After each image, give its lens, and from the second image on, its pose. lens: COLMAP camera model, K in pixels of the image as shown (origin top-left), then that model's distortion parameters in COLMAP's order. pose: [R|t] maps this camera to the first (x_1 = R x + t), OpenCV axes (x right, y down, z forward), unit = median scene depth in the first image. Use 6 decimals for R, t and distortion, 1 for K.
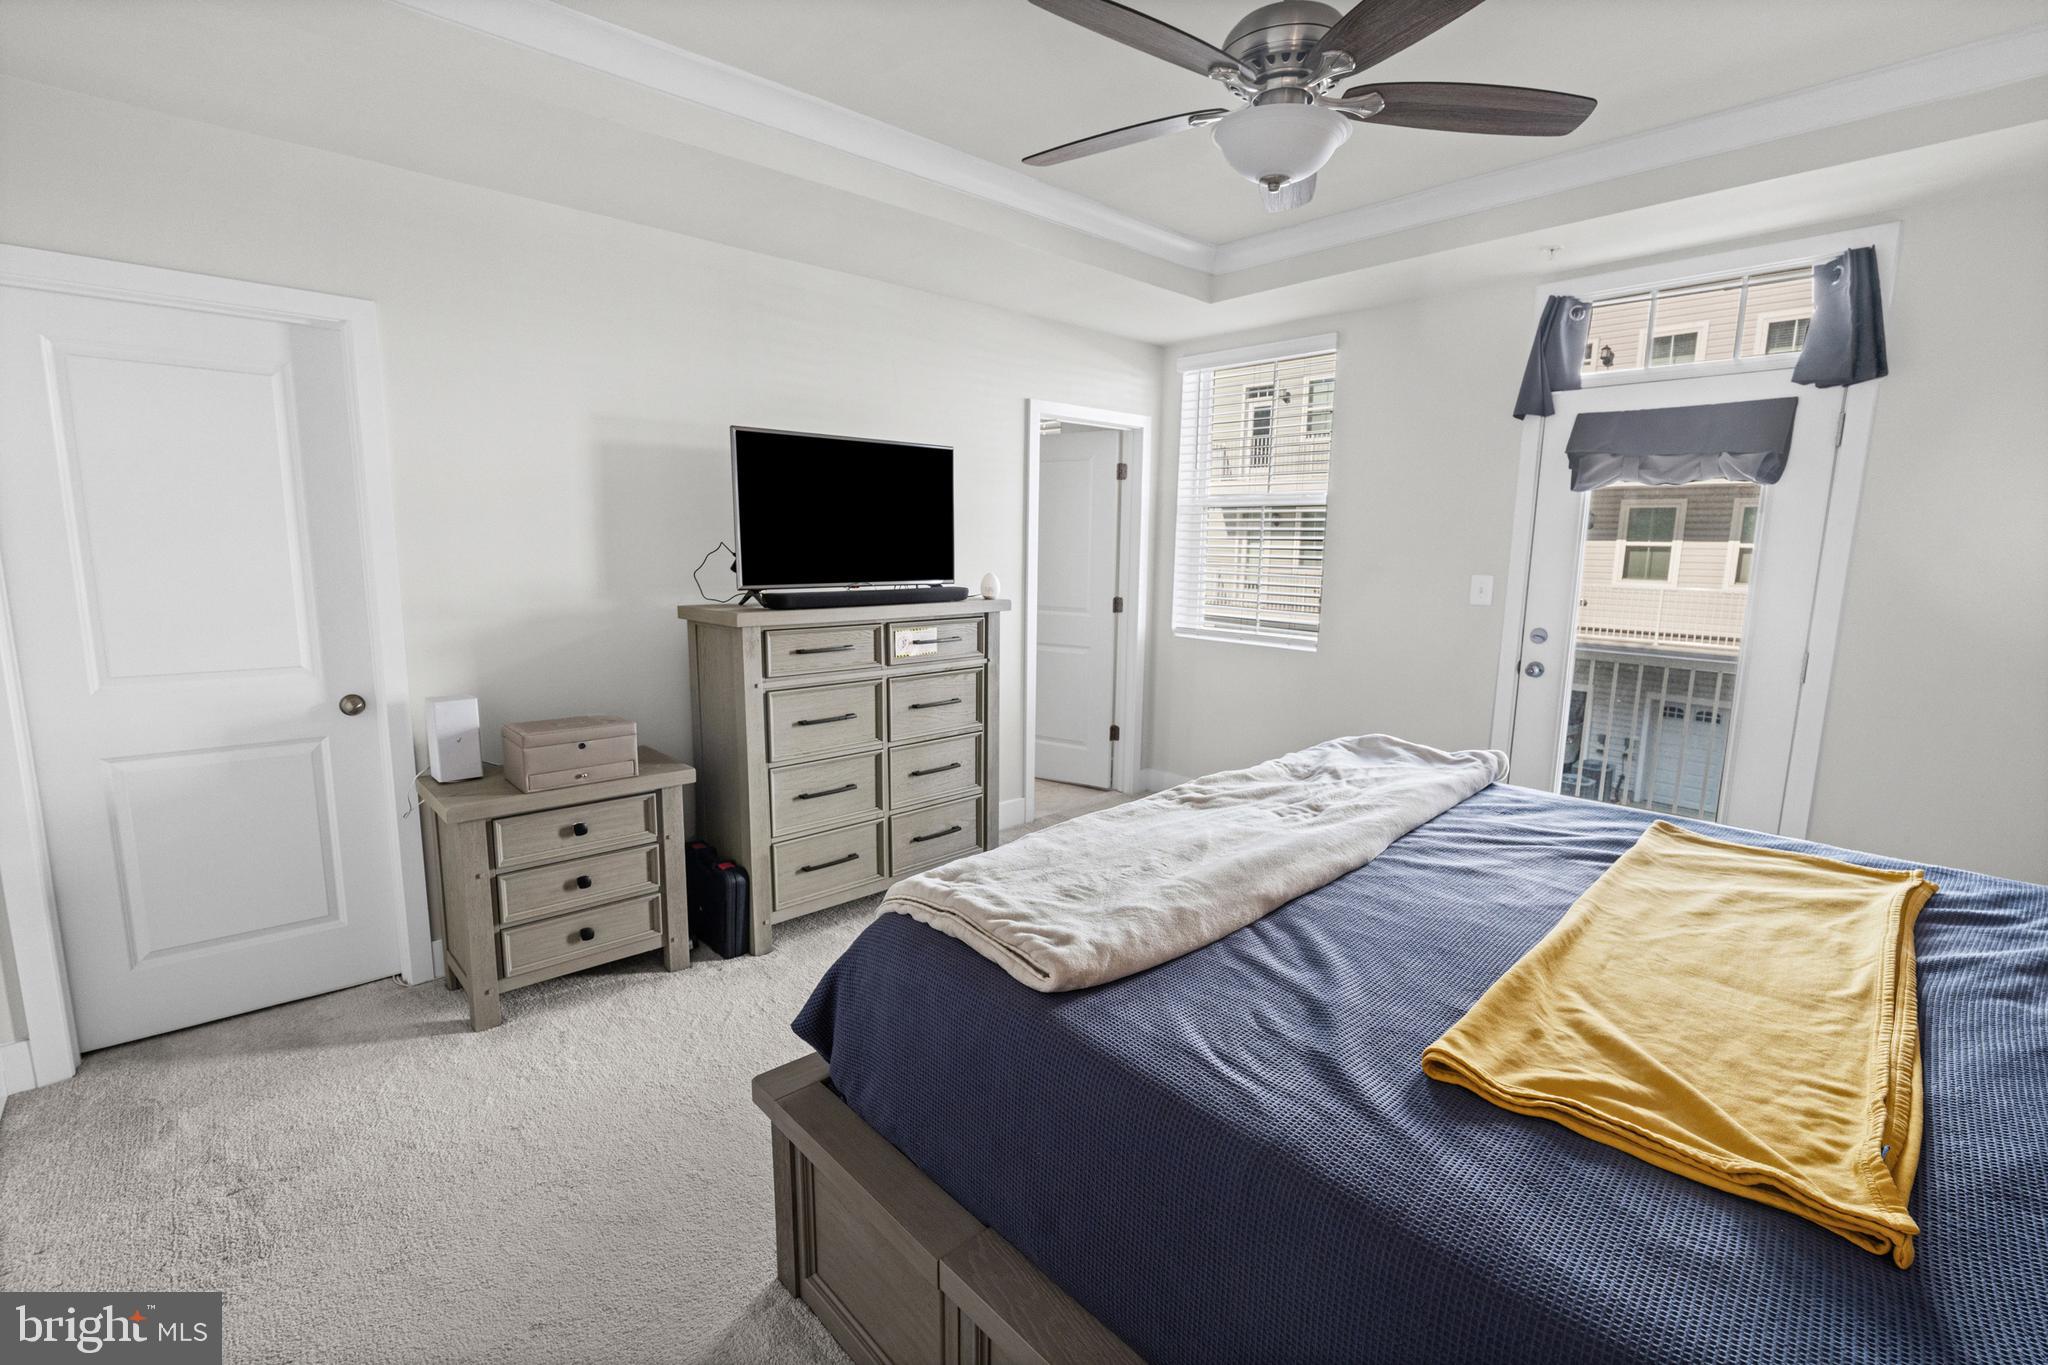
lens RADIAL K [[927.0, 0, 991.3], [0, 927.0, 675.6], [0, 0, 1]] dist [-0.004339, 0.000416]
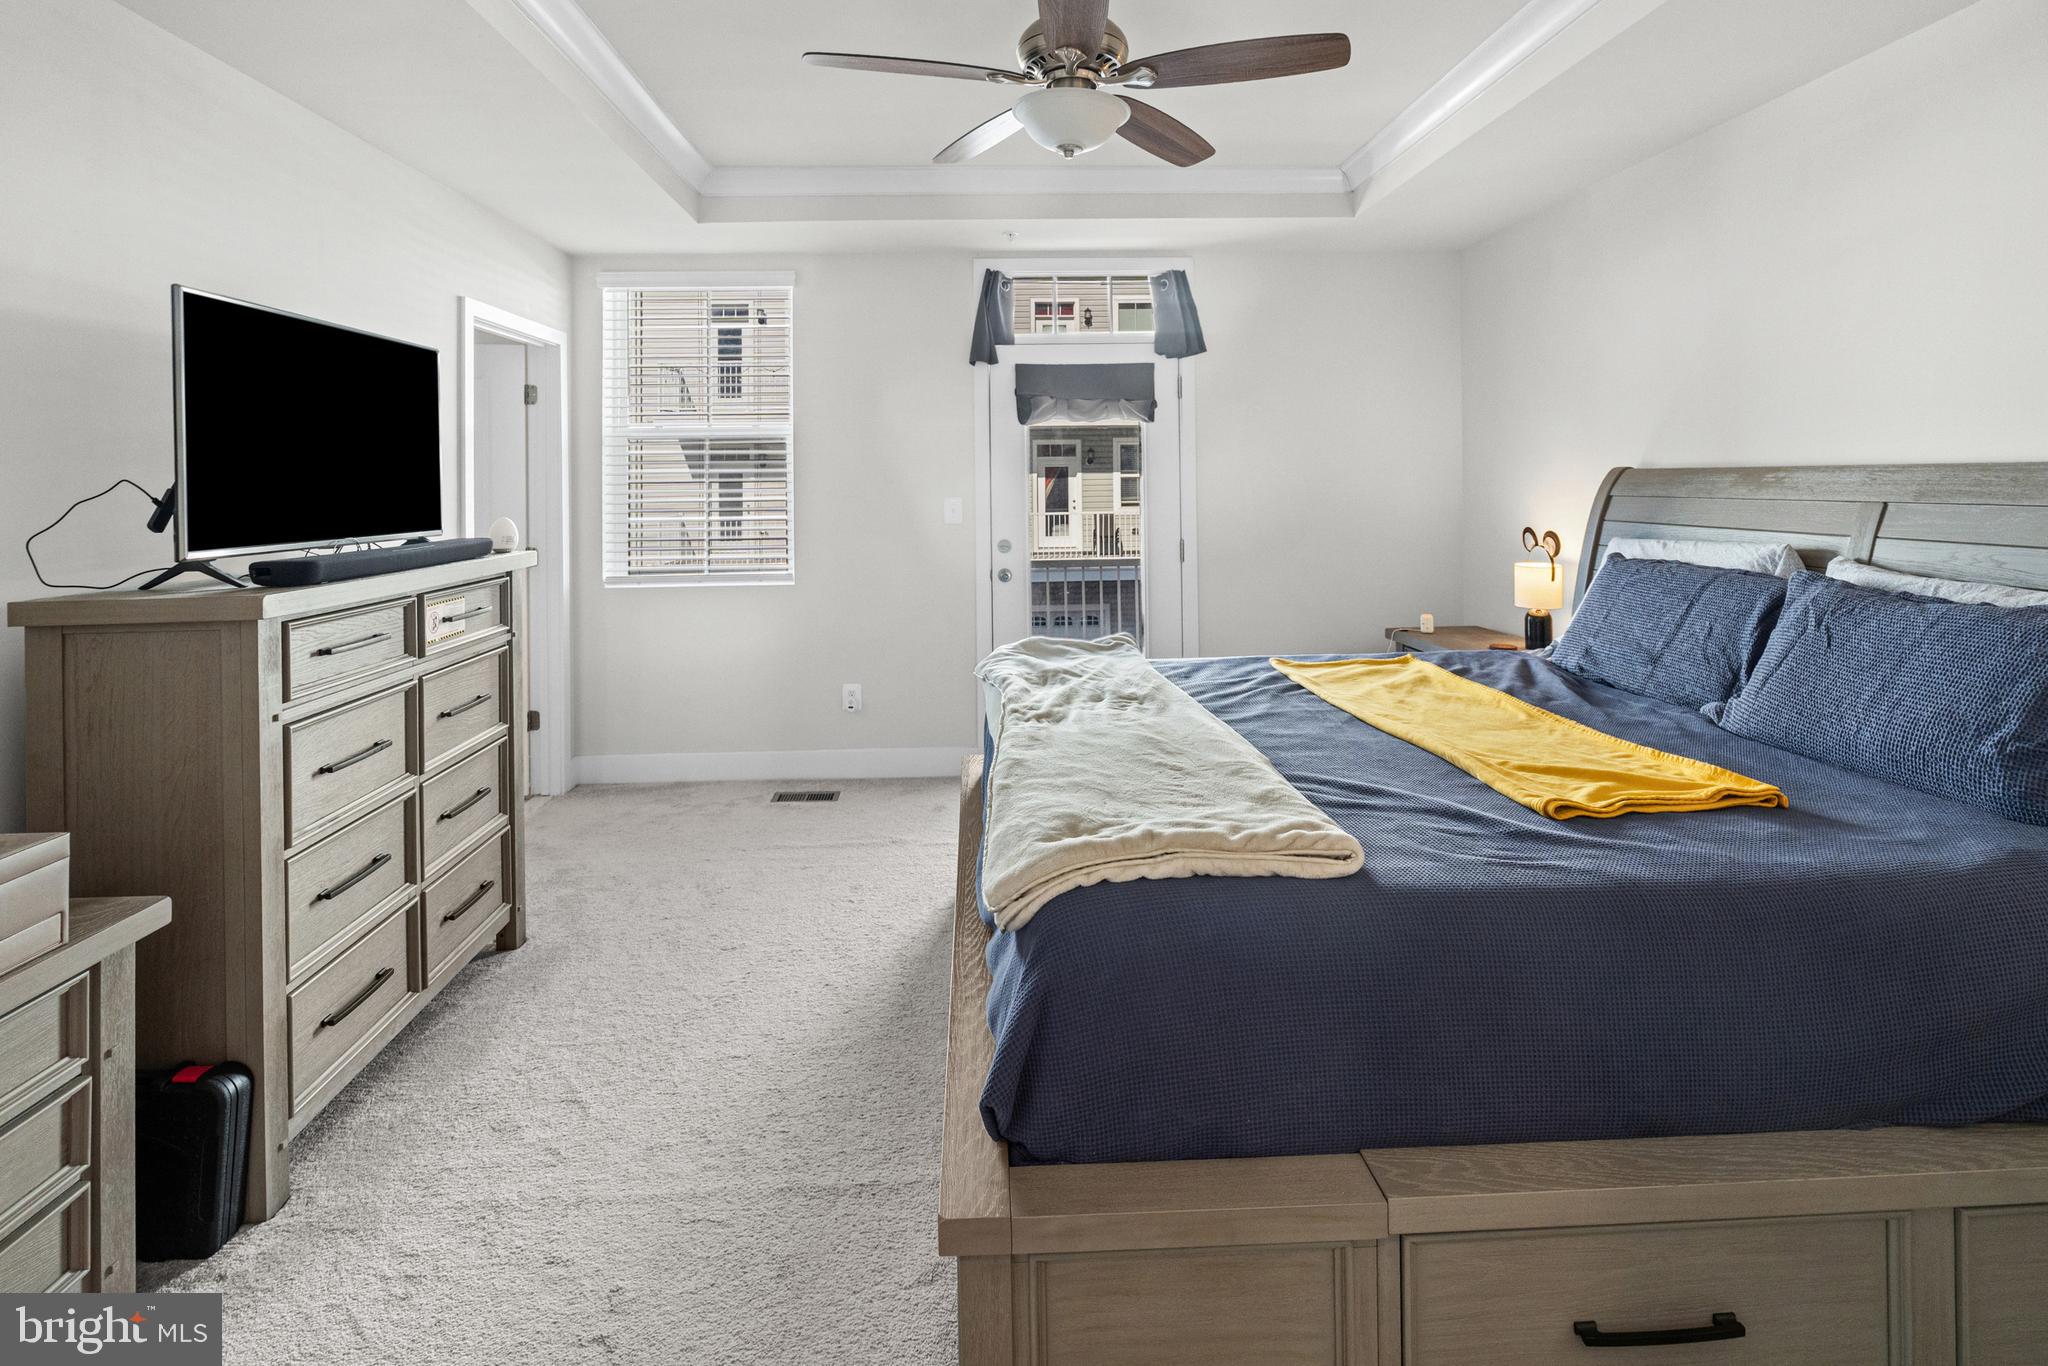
lens RADIAL K [[988.0, 0, 1017.0], [0, 988.0, 465.2], [0, 0, 1]] dist [-0.003066, 0.000212]
pose [[0.629020, -0.008823, 0.777339, -0.396718], [0.136759, 0.985597, -0.099478, -0.018602], [-0.765265, 0.168882, 0.621167, 0.204401]]
